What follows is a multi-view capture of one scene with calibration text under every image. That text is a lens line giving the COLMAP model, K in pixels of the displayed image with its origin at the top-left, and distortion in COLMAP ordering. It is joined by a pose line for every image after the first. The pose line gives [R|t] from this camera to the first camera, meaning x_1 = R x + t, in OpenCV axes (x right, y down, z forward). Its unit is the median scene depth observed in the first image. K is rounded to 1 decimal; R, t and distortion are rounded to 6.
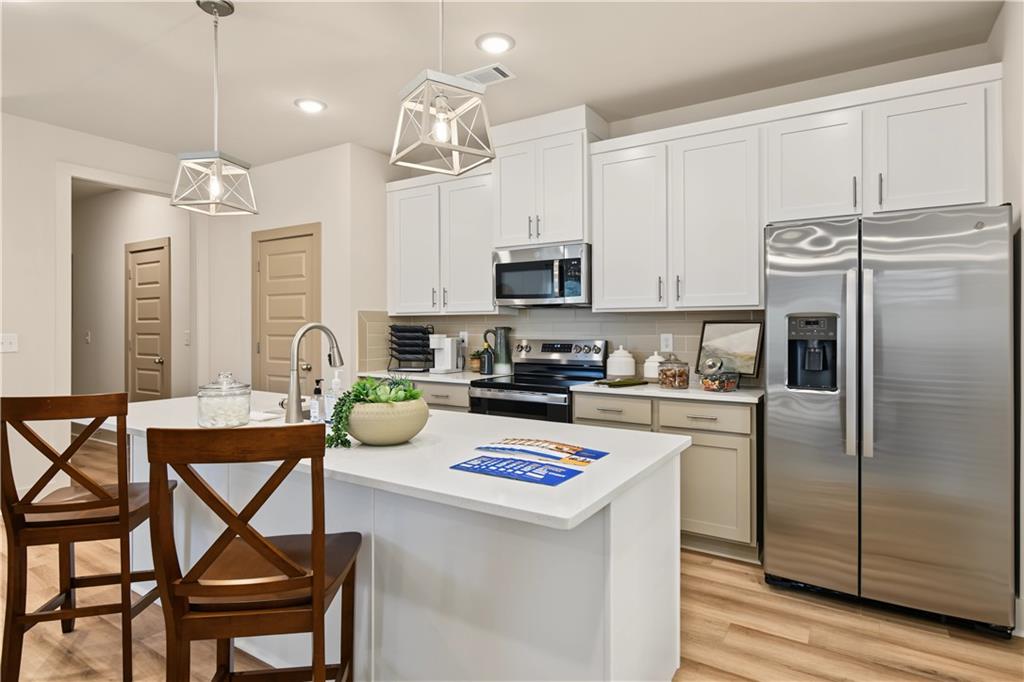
lens RADIAL K [[546.8, 0, 514.3], [0, 546.8, 324.5], [0, 0, 1]] dist [-0.003957, -0.000715]
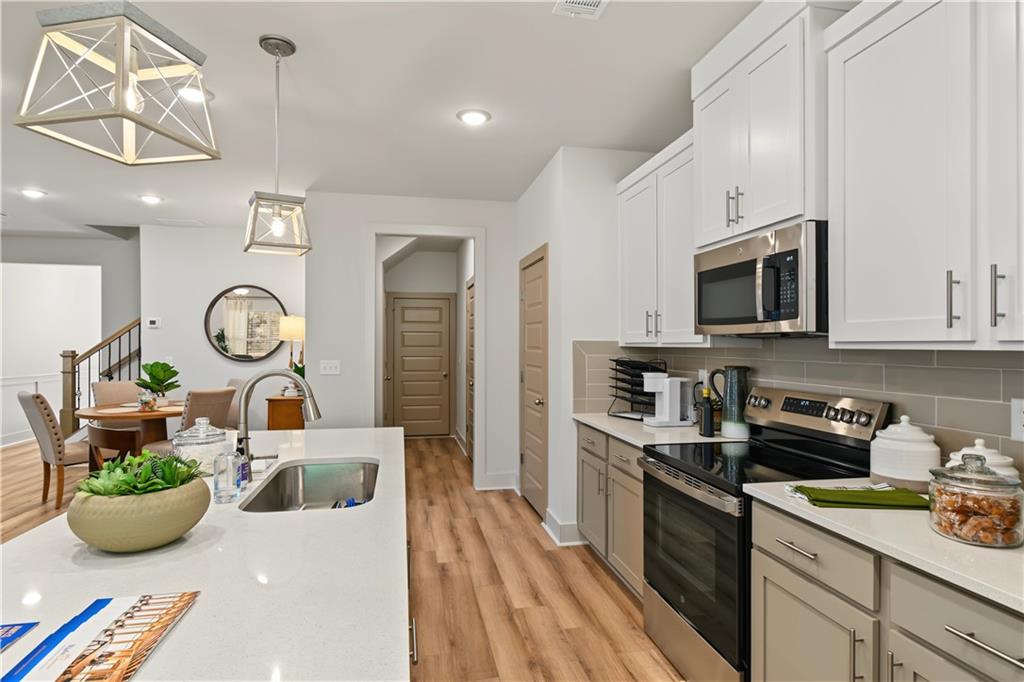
lens RADIAL K [[539.7, 0, 512.0], [0, 539.7, 341.0], [0, 0, 1]] dist [0.001648, 0.000394]
pose [[0.689293, -0.001200, -0.724482, 0.287405], [-0.000714, 0.999997, -0.002335, -0.026108], [0.724483, 0.002127, 0.689290, 0.385724]]
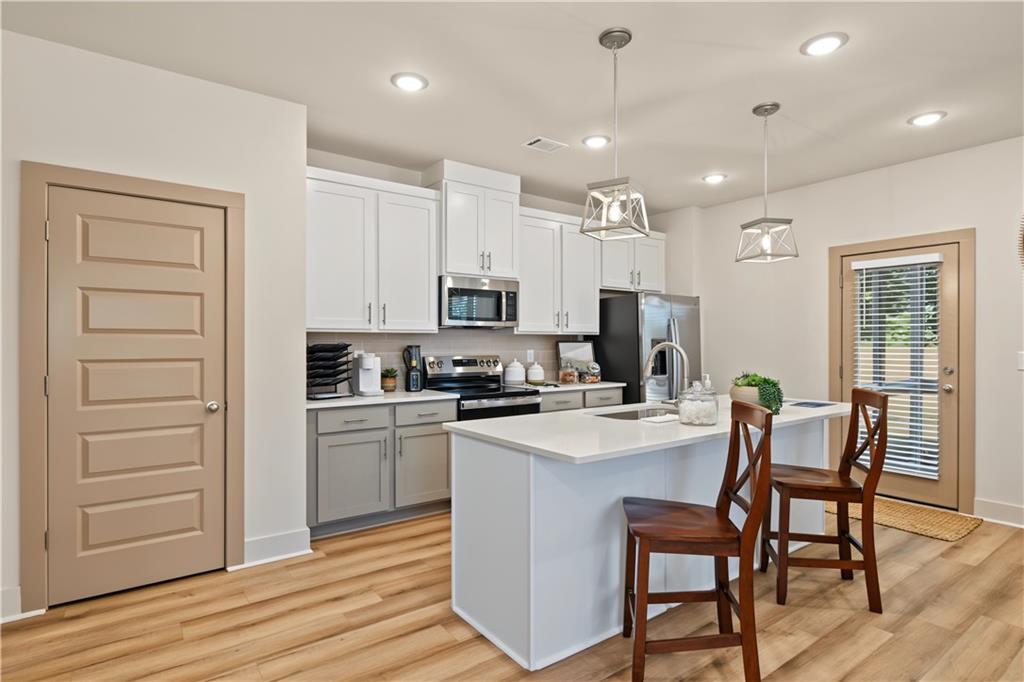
lens RADIAL K [[522.5, 0, 512.0], [0, 522.5, 341.0], [0, 0, 1]] dist [0.001790, 0.000549]
pose [[0.369544, 0.005699, 0.929196, -0.952668], [-0.002009, 0.999984, -0.005334, 0.001533], [-0.929211, 0.000105, 0.369549, 0.498572]]
